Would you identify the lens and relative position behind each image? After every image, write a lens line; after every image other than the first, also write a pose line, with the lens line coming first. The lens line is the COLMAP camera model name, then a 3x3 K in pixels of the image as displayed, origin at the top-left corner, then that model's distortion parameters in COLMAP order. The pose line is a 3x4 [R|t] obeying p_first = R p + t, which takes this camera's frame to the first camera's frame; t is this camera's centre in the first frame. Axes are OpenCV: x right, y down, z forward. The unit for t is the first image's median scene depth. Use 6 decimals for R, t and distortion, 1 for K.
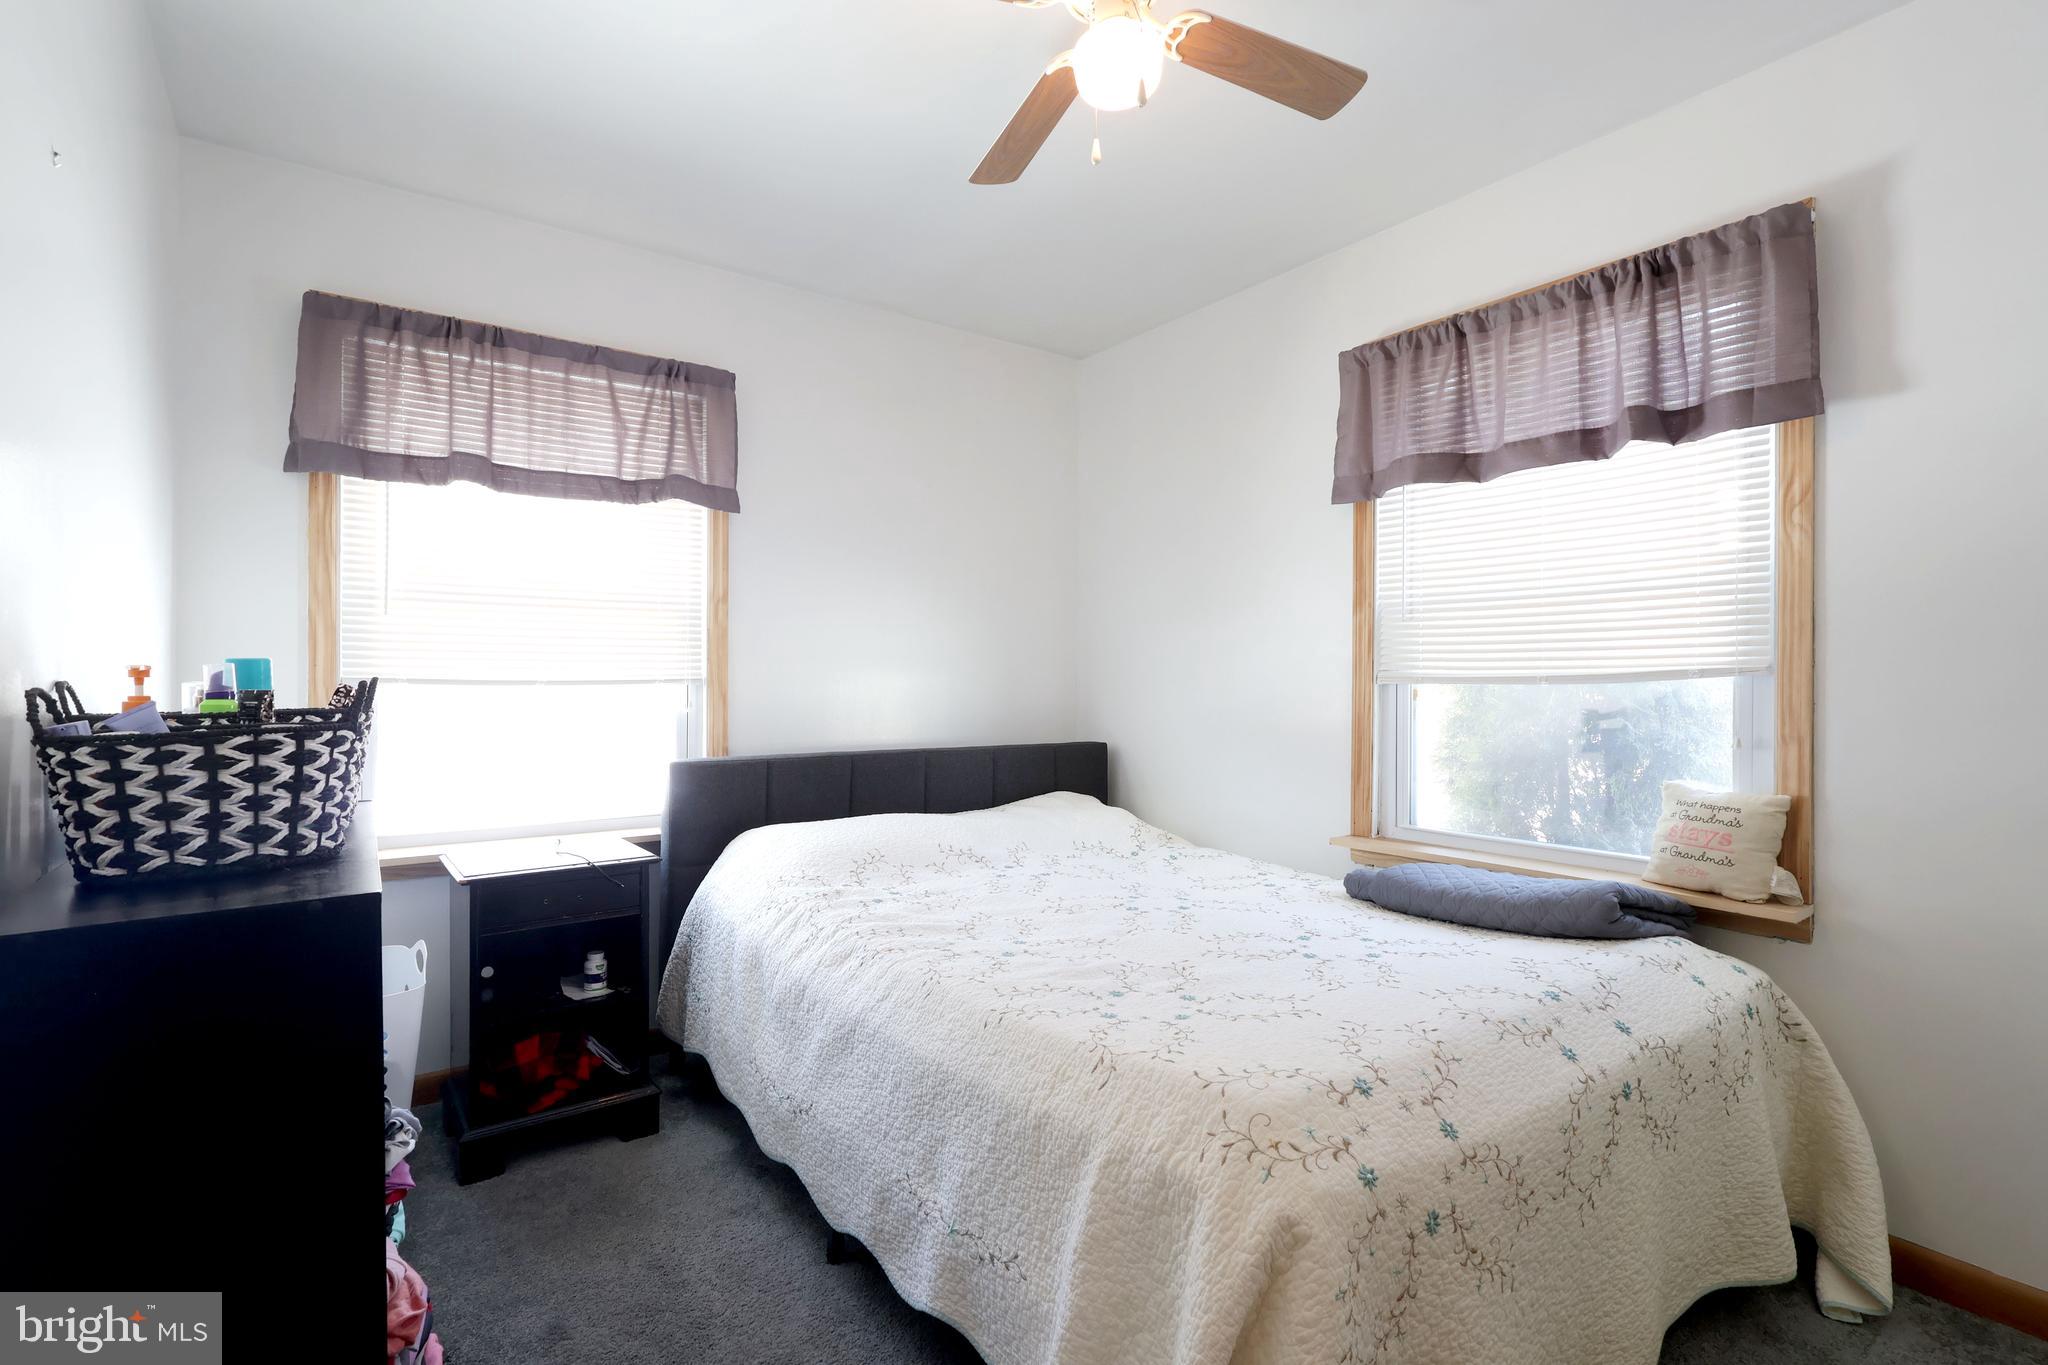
lens RADIAL K [[946.6, 0, 1016.9], [0, 946.6, 679.7], [0, 0, 1]] dist [-0.001732, -0.000341]
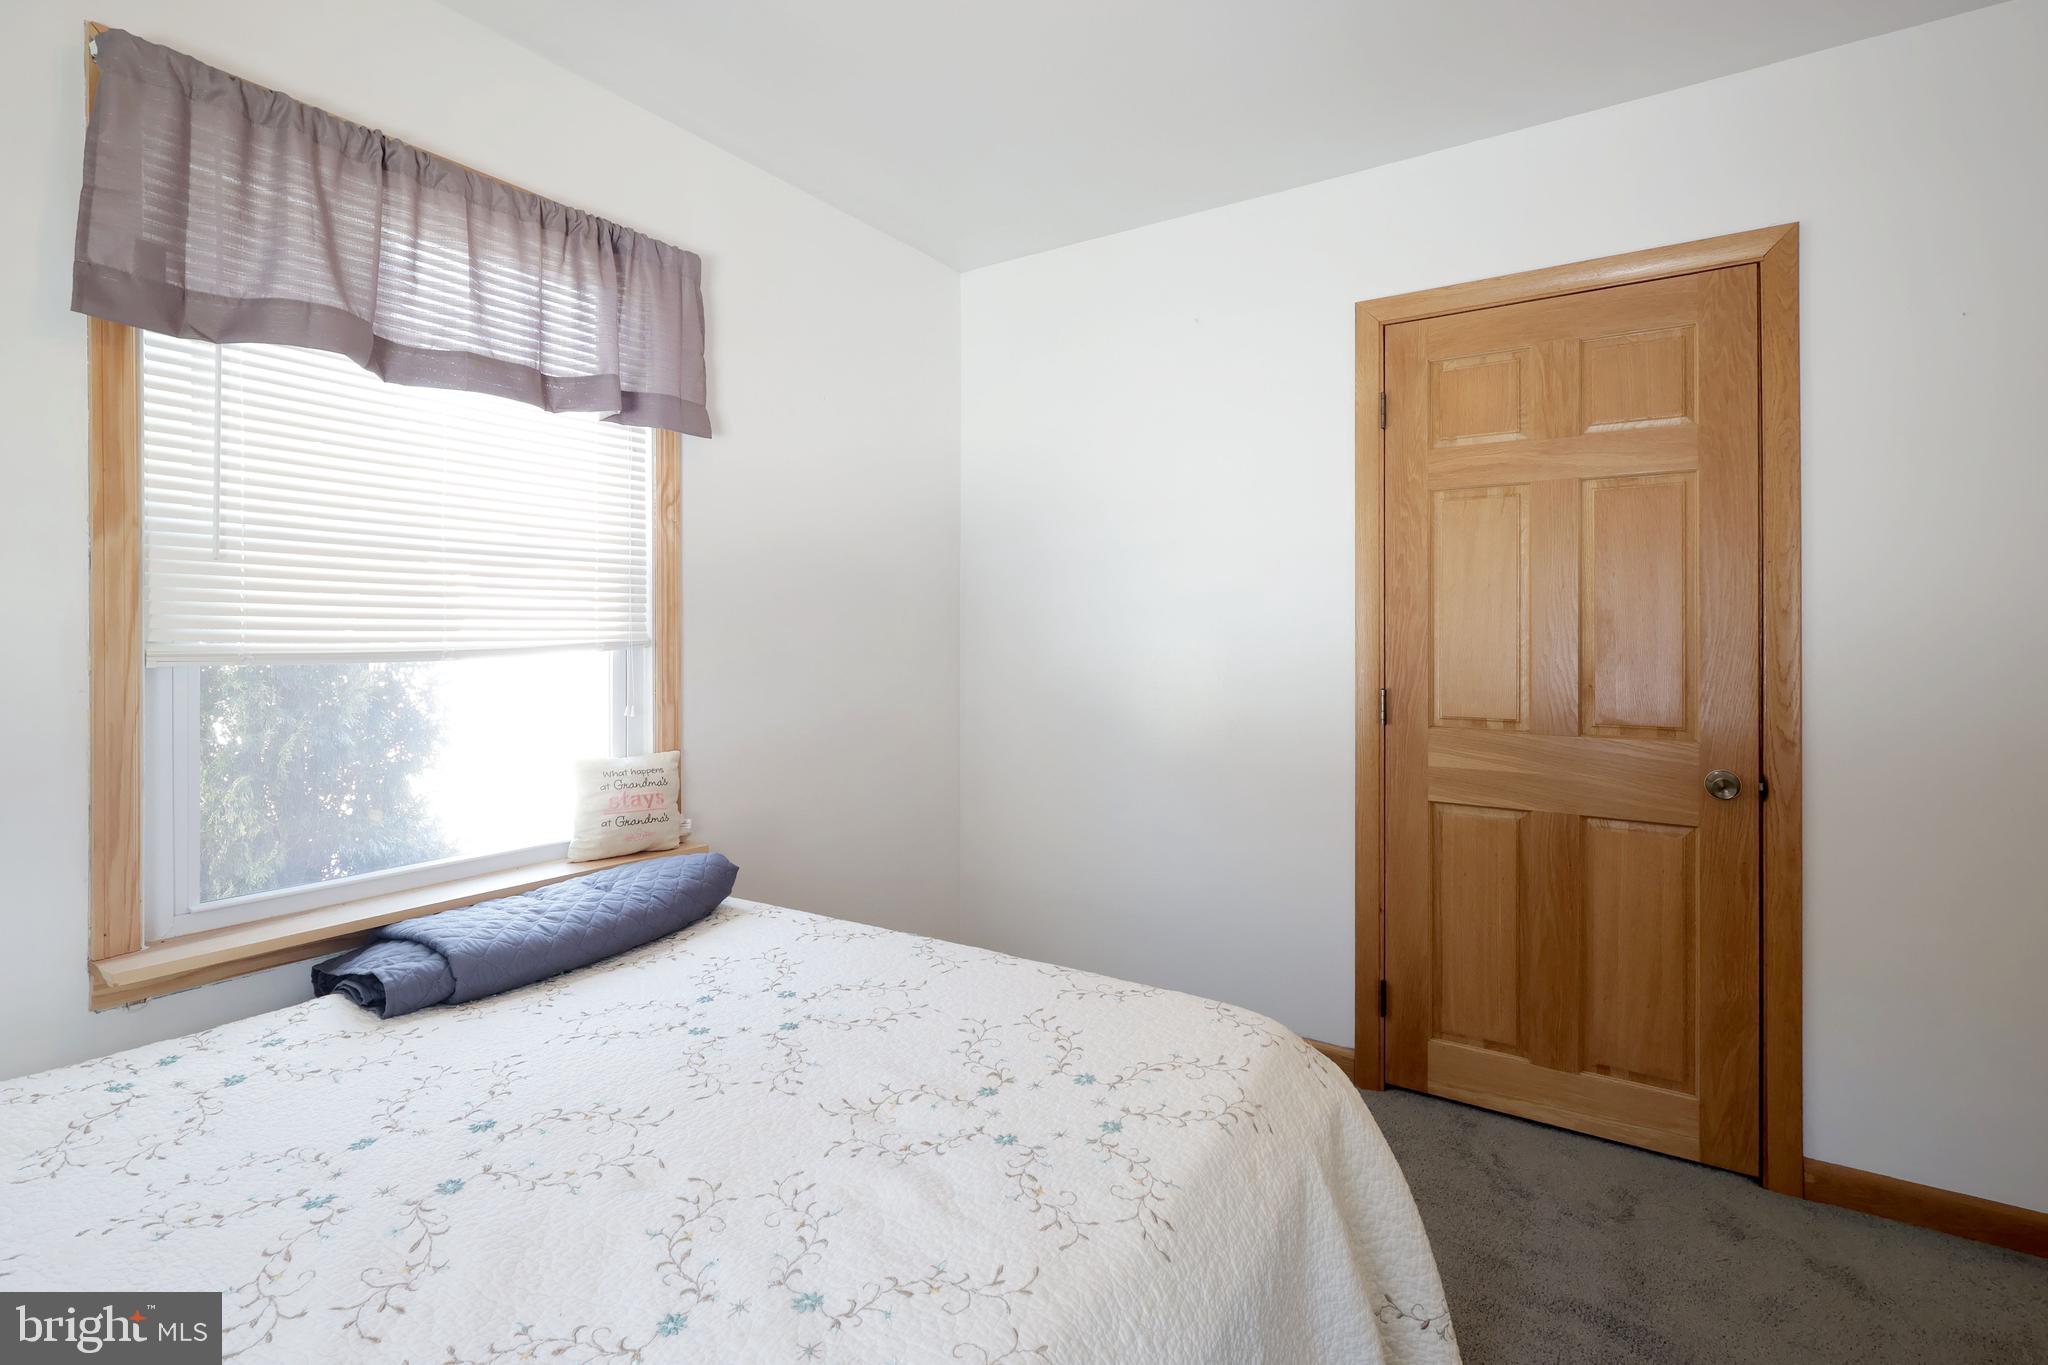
lens RADIAL K [[967.0, 0, 1005.1], [0, 967.0, 634.4], [0, 0, 1]] dist [-0.000765, 0.000021]
pose [[-0.344067, -0.006970, 0.938919, -0.437993], [-0.010589, 0.999938, 0.003543, -0.030013], [-0.938885, -0.008723, -0.344119, 0.986301]]
